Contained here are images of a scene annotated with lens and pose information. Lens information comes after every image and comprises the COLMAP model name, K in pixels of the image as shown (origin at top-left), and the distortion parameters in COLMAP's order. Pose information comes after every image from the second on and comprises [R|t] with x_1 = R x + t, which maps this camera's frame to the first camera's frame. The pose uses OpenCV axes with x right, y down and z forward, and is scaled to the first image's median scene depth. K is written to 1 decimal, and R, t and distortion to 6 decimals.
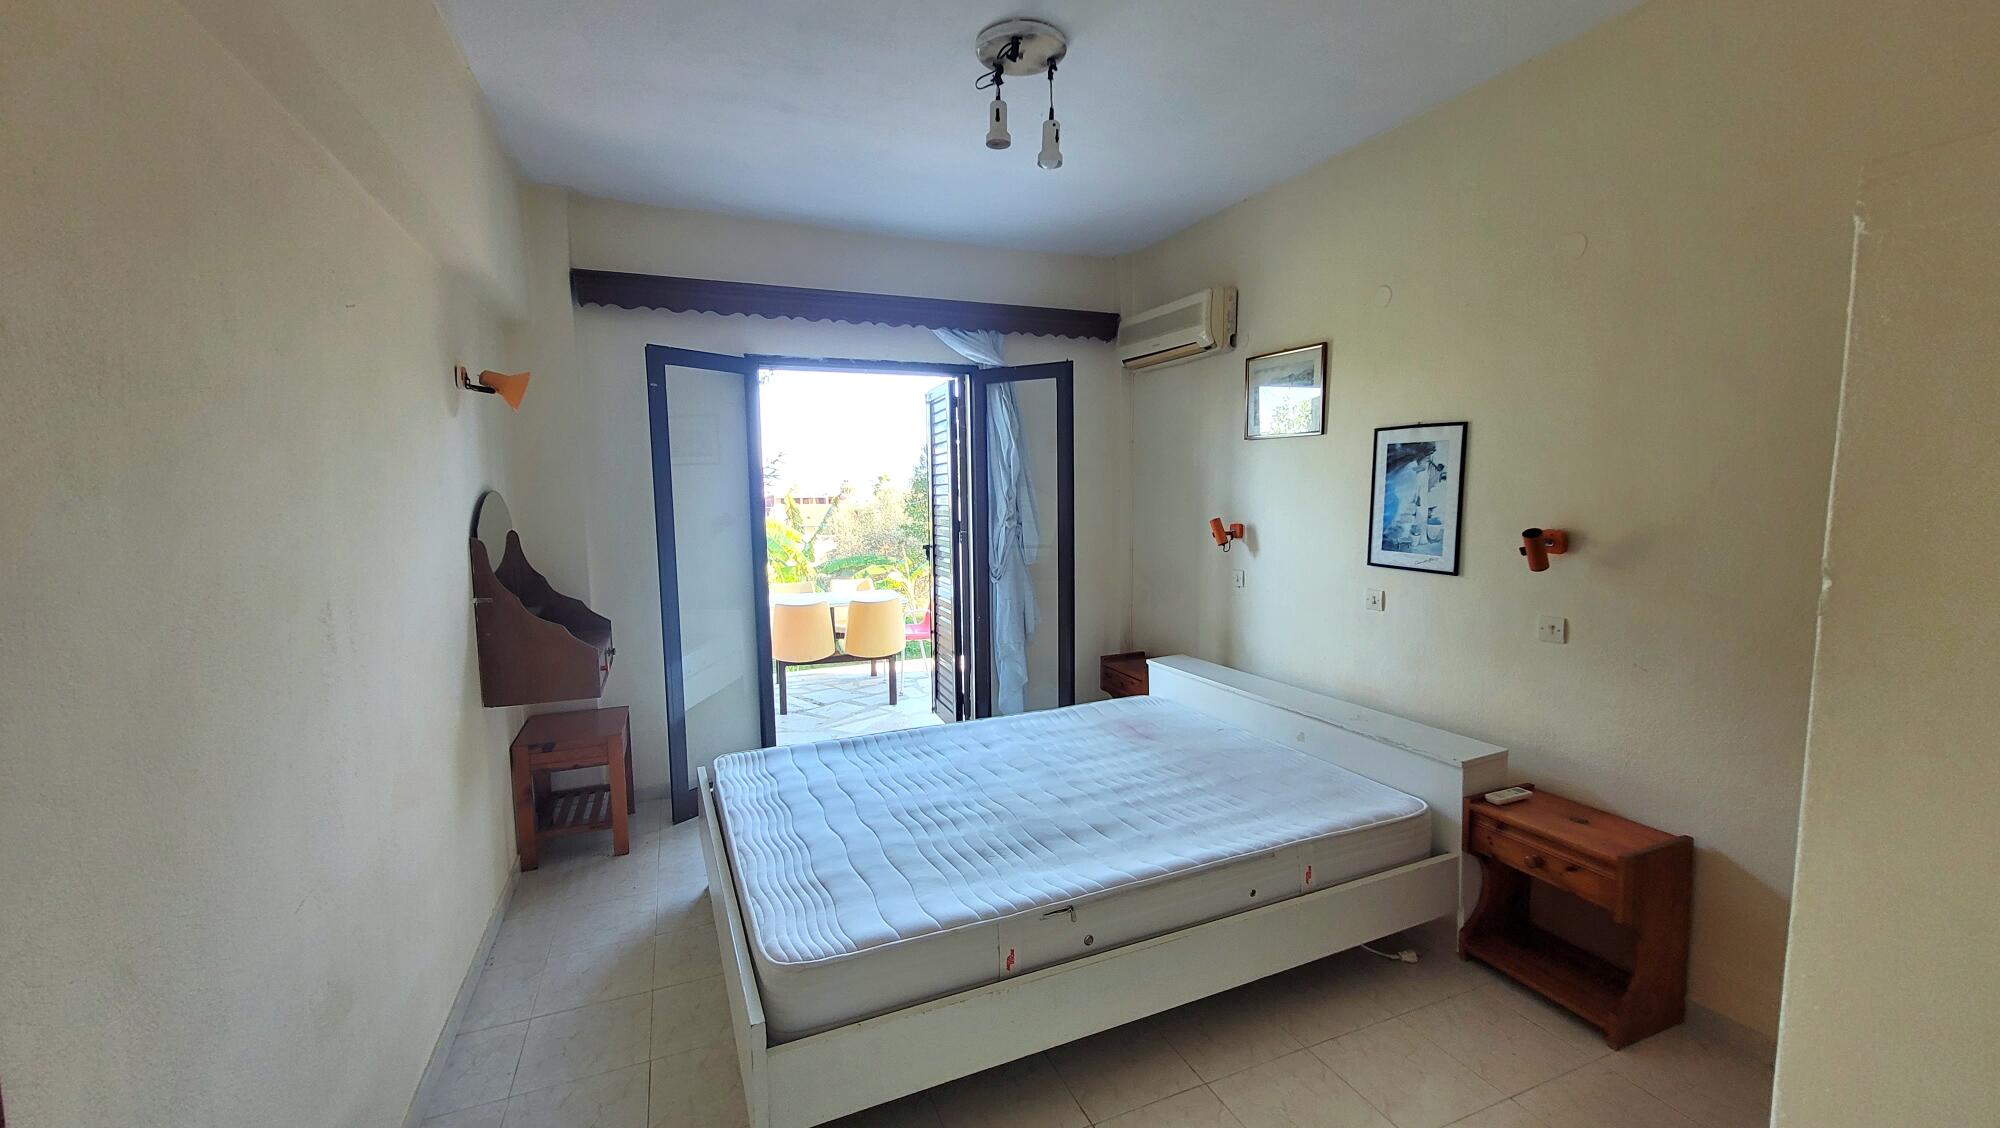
lens RADIAL K [[789.5, 0, 1004.7], [0, 789.5, 560.1], [0, 0, 1]] dist [0.011751, -0.002352]
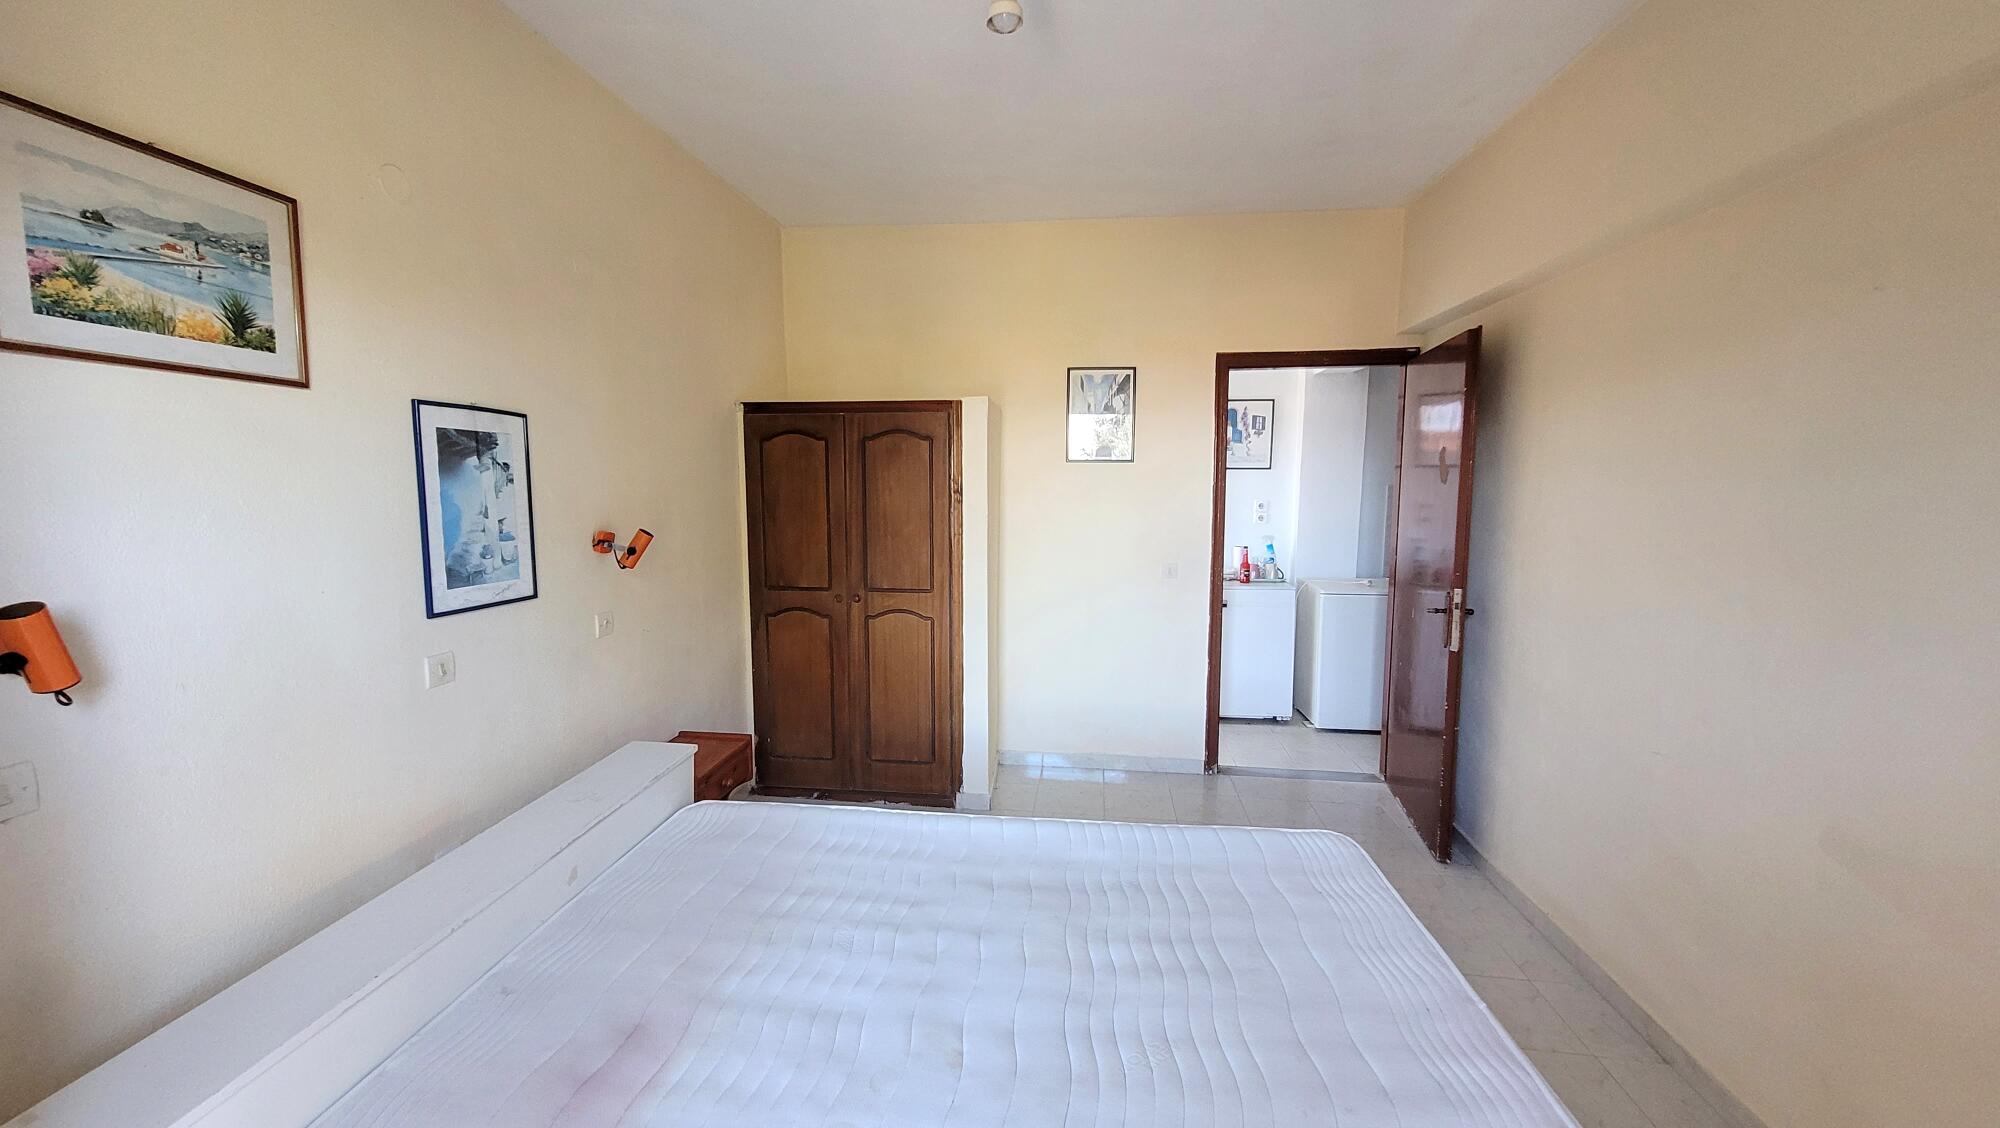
lens RADIAL K [[789.5, 0, 1004.7], [0, 789.5, 560.1], [0, 0, 1]] dist [0.011751, -0.002352]
pose [[-0.869214, -0.037853, 0.492986, -0.257887], [0.057382, 0.982605, 0.176623, -0.133601], [-0.491096, 0.181812, -0.851921, 1.407919]]
